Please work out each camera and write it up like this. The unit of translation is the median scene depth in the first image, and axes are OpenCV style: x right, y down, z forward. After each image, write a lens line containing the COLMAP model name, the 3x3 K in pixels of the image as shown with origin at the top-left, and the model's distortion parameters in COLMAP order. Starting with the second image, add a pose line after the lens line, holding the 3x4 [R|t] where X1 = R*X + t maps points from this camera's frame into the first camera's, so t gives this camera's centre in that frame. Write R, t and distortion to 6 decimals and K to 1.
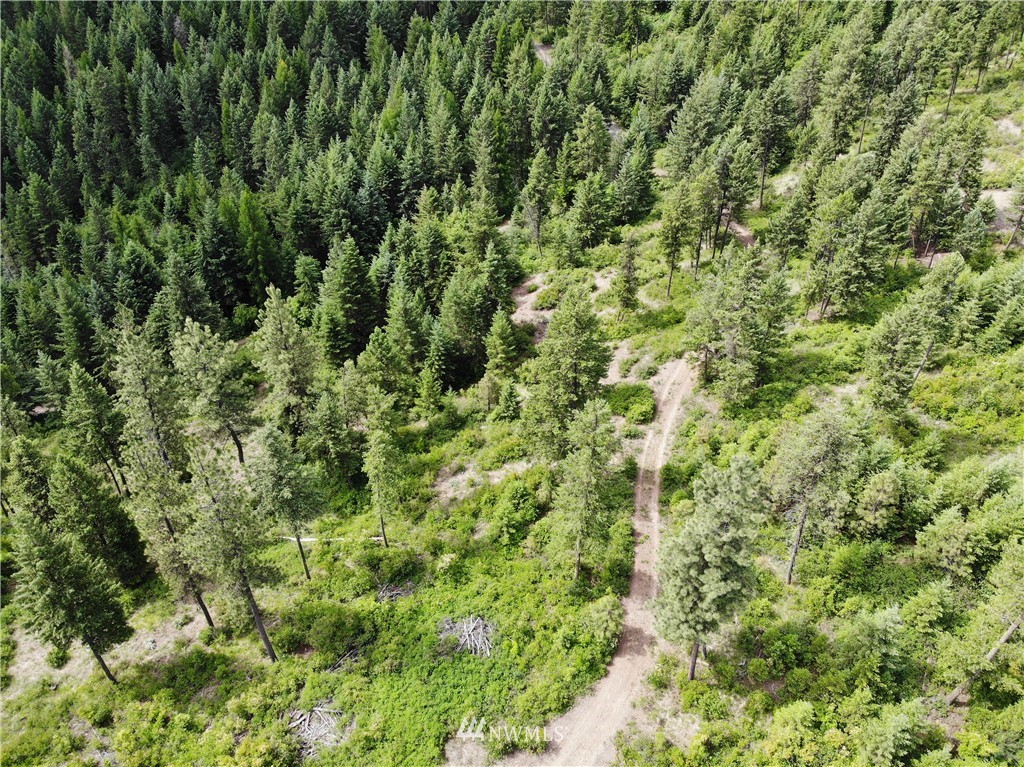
lens RADIAL K [[752.1, 0, 519.1], [0, 752.1, 380.3], [0, 0, 1]] dist [0.044672, -0.145485]
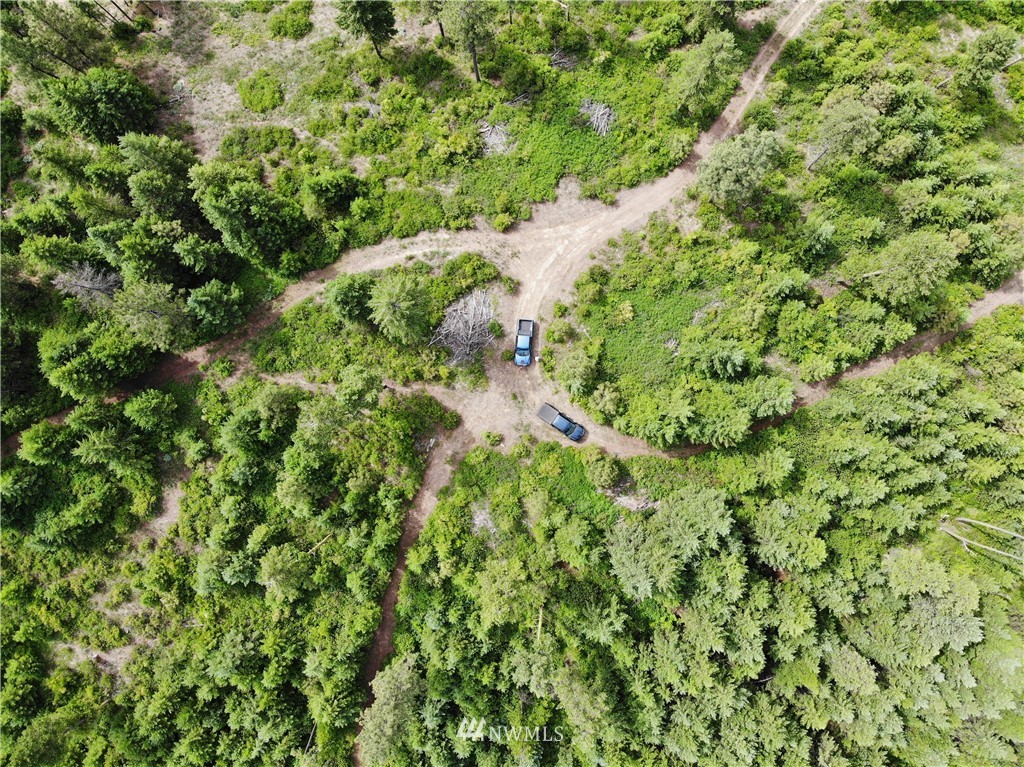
lens RADIAL K [[752.1, 0, 511.4], [0, 752.1, 385.7], [0, 0, 1]] dist [0.044672, -0.145485]
pose [[0.919595, 0.392309, -0.020942, 0.019491], [-0.228728, 0.577968, 0.783350, -0.513364], [0.319420, -0.715574, 0.621228, -0.409380]]
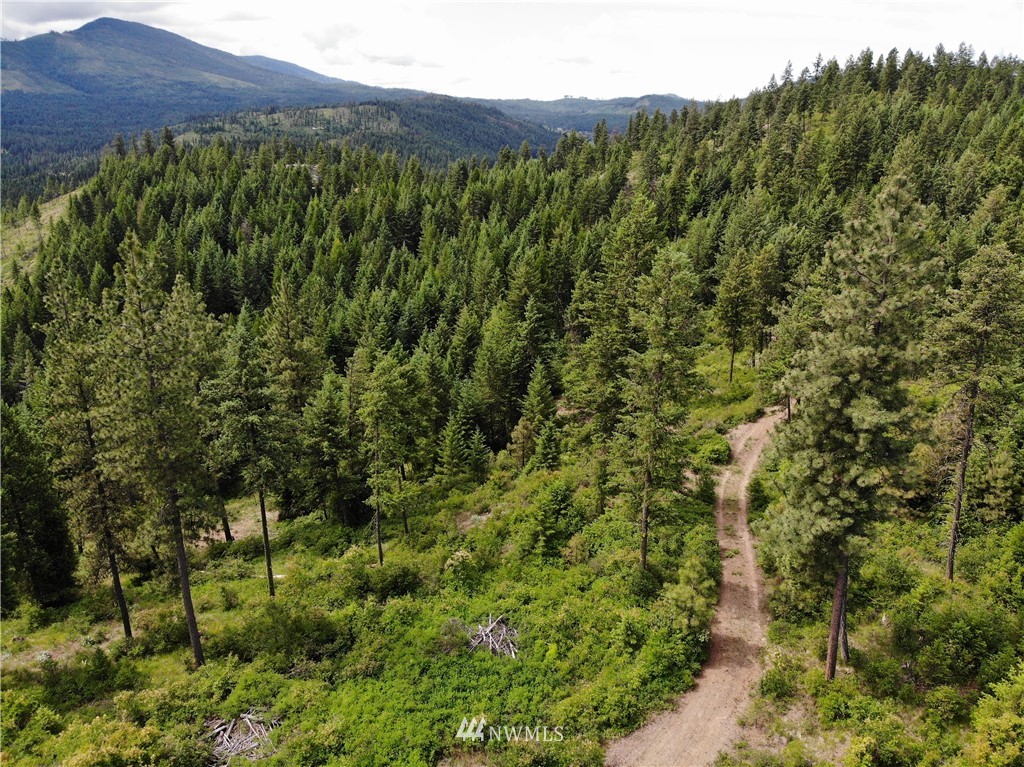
lens RADIAL K [[752.1, 0, 518.0], [0, 752.1, 390.4], [0, 0, 1]] dist [0.044672, -0.145485]
pose [[0.998185, 0.004933, -0.060019, 0.002473], [-0.025885, 0.935022, -0.353644, 0.364546], [0.054375, 0.354556, 0.933452, 0.283931]]
